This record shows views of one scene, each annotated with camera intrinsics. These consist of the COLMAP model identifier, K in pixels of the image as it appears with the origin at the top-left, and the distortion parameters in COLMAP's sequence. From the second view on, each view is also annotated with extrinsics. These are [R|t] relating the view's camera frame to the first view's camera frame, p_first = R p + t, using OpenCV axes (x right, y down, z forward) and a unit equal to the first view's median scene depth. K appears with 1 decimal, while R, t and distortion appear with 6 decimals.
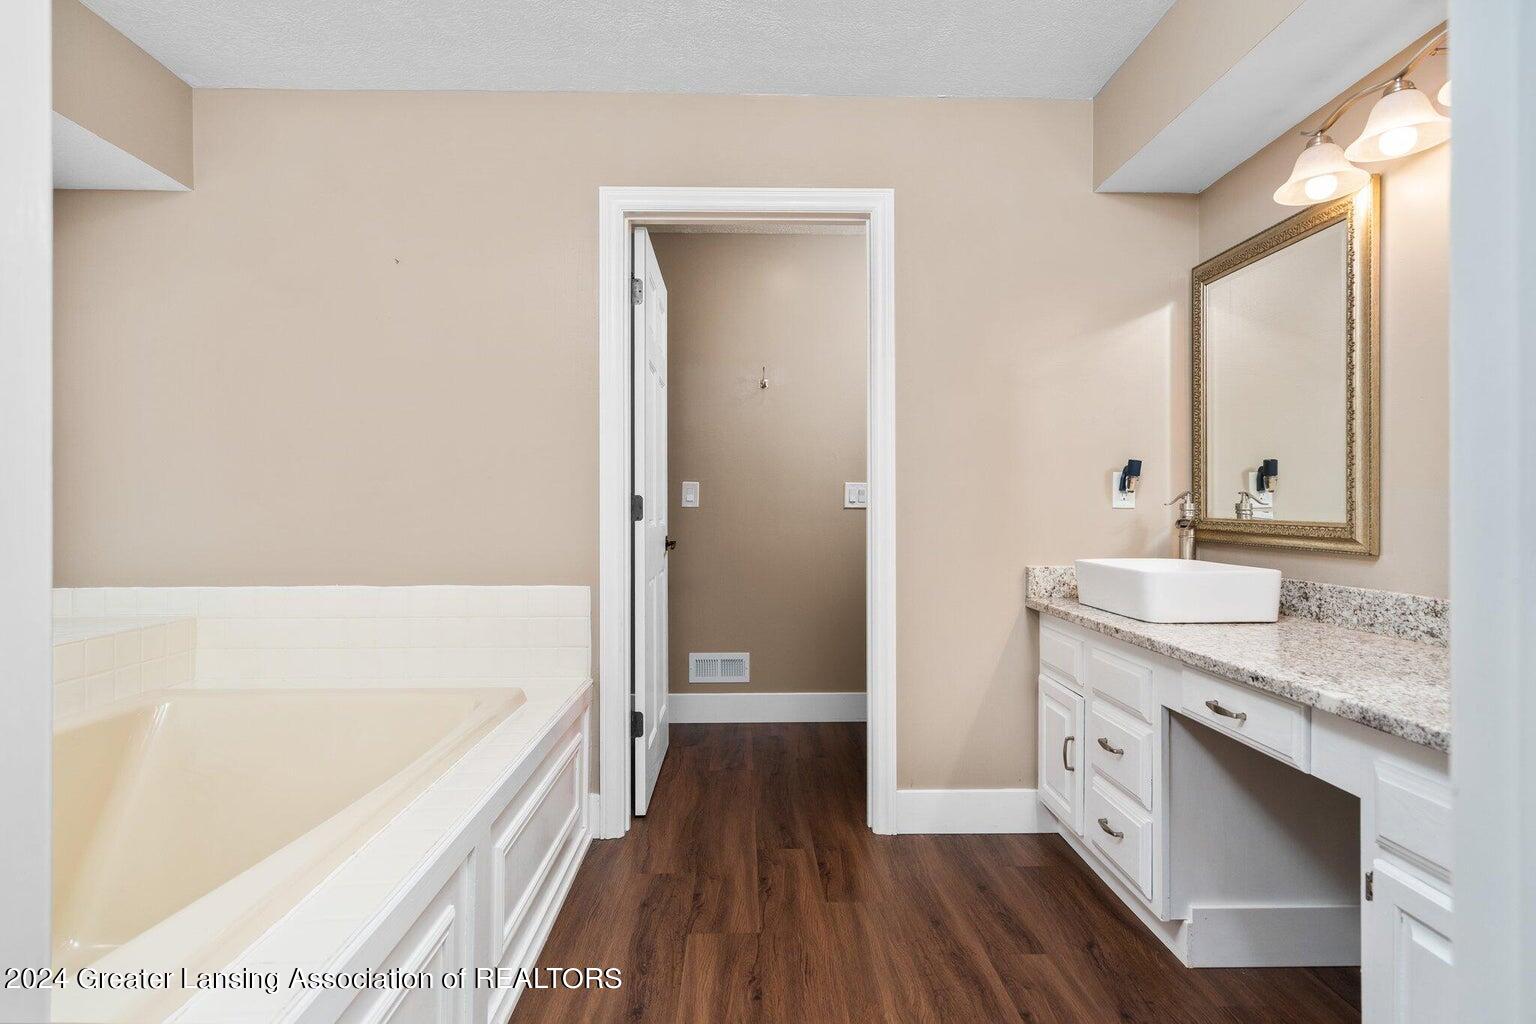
lens RADIAL K [[786.7, 0, 768.0], [0, 786.7, 512.0], [0, 0, 1]] dist [-0.000532, -0.000191]
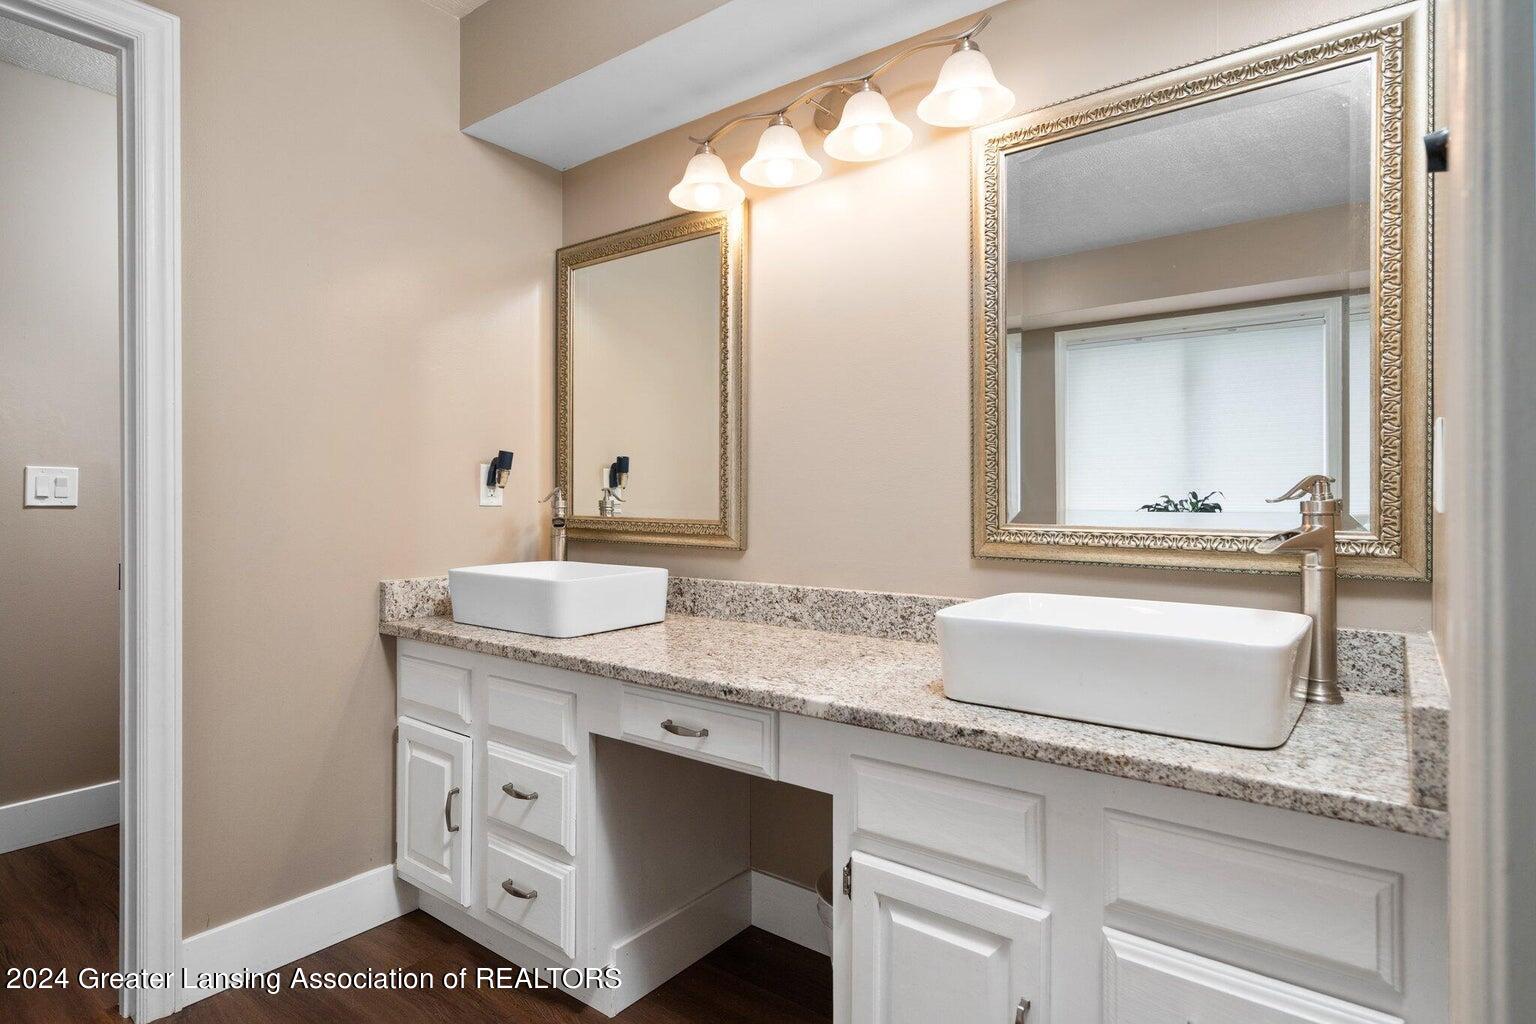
lens RADIAL K [[817.3, 0, 767.8], [0, 817.3, 499.1], [0, 0, 1]] dist [-0.000347, 0.000278]
pose [[0.628521, -0.000551, 0.777793, -0.074447], [0.004710, 0.999984, -0.003097, -0.010140], [-0.777779, 0.005610, 0.628513, 0.241436]]
